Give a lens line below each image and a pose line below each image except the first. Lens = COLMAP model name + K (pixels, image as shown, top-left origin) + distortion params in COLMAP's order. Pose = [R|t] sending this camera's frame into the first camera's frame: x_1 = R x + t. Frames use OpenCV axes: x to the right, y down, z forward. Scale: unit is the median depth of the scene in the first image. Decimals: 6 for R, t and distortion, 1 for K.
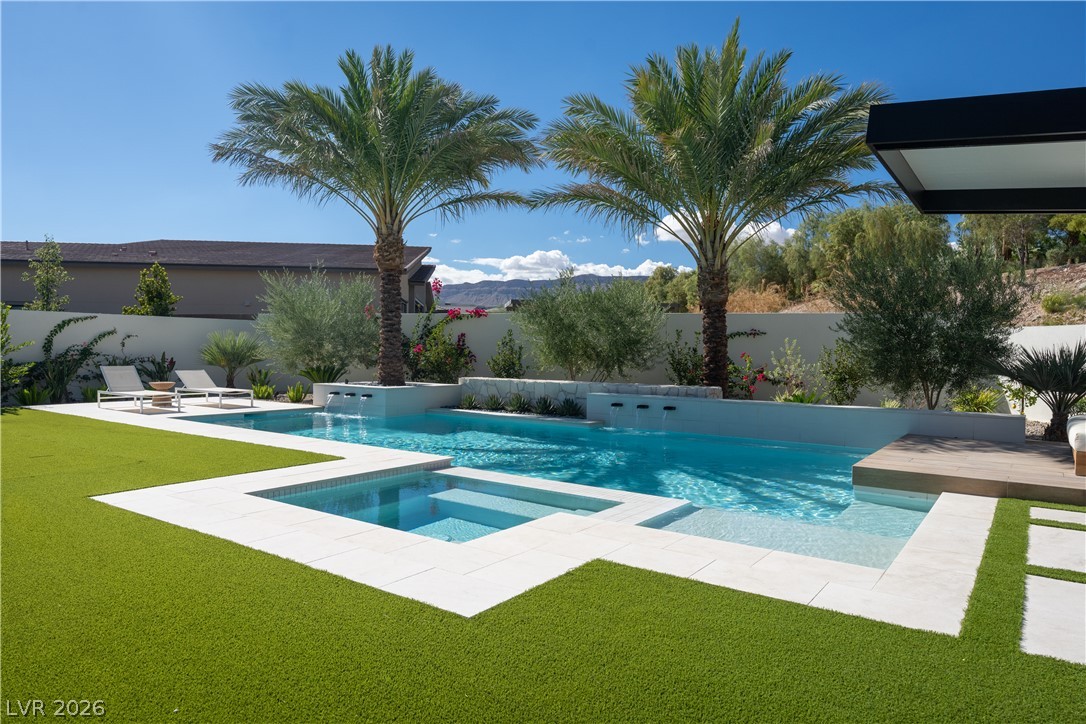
lens RADIAL K [[713.6, 0, 550.2], [0, 713.6, 363.8], [0, 0, 1]] dist [0.001408, 0.000863]
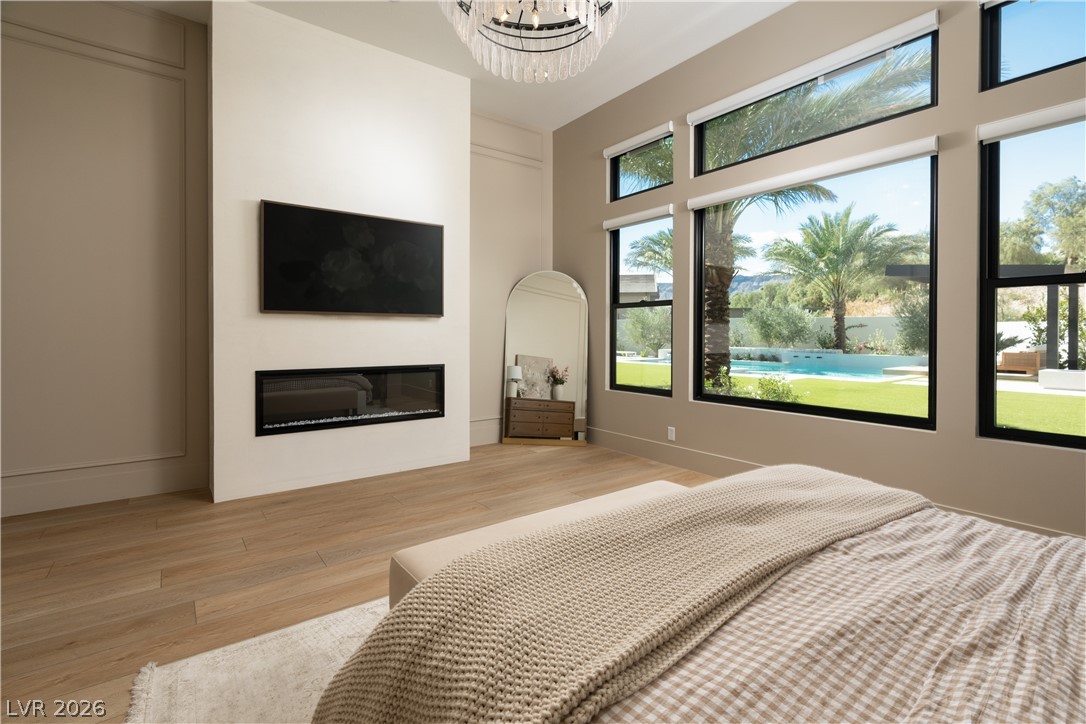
lens RADIAL K [[492.1, 0, 552.1], [0, 492.1, 339.5], [0, 0, 1]] dist [-0.004605, 0.000356]
pose [[0.951101, -0.006394, -0.308813, -0.154104], [0.003525, 0.999945, -0.009848, 0.009104], [0.308859, 0.008278, 0.951072, -0.752540]]
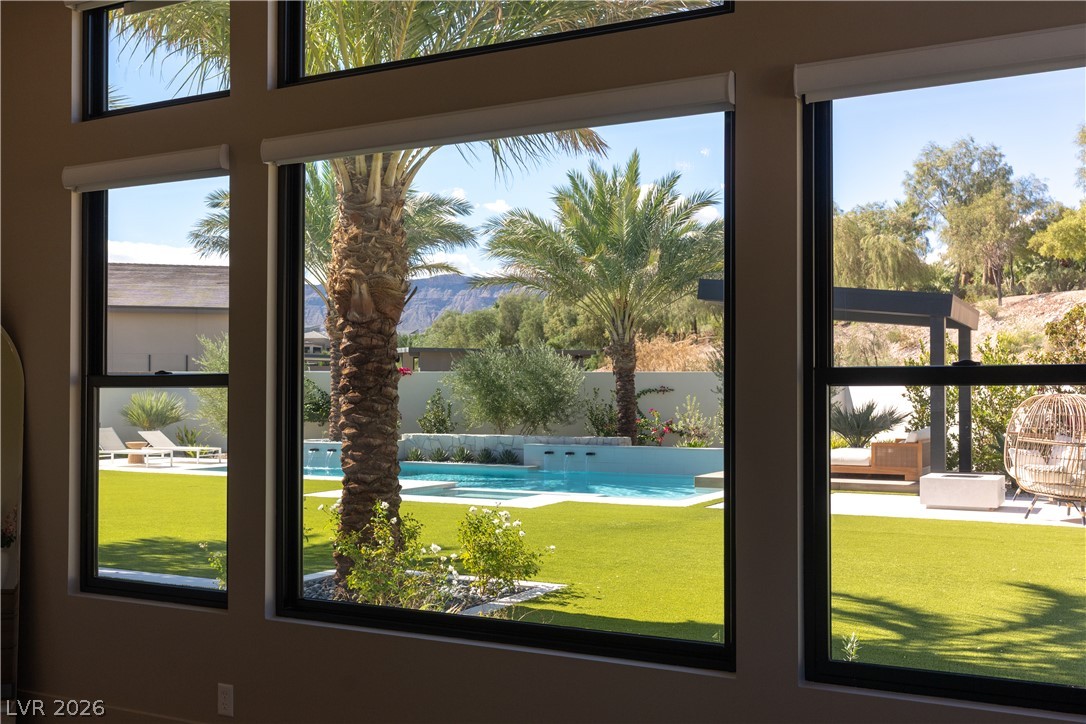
lens RADIAL K [[1091.5, 0, 533.7], [0, 1091.5, 383.1], [0, 0, 1]] dist [0.007874, 0.000000]
pose [[0.992419, -0.009301, 0.122546, -0.134718], [0.013087, 0.999460, -0.030127, -0.005835], [-0.122200, 0.031502, 0.992005, -0.729699]]
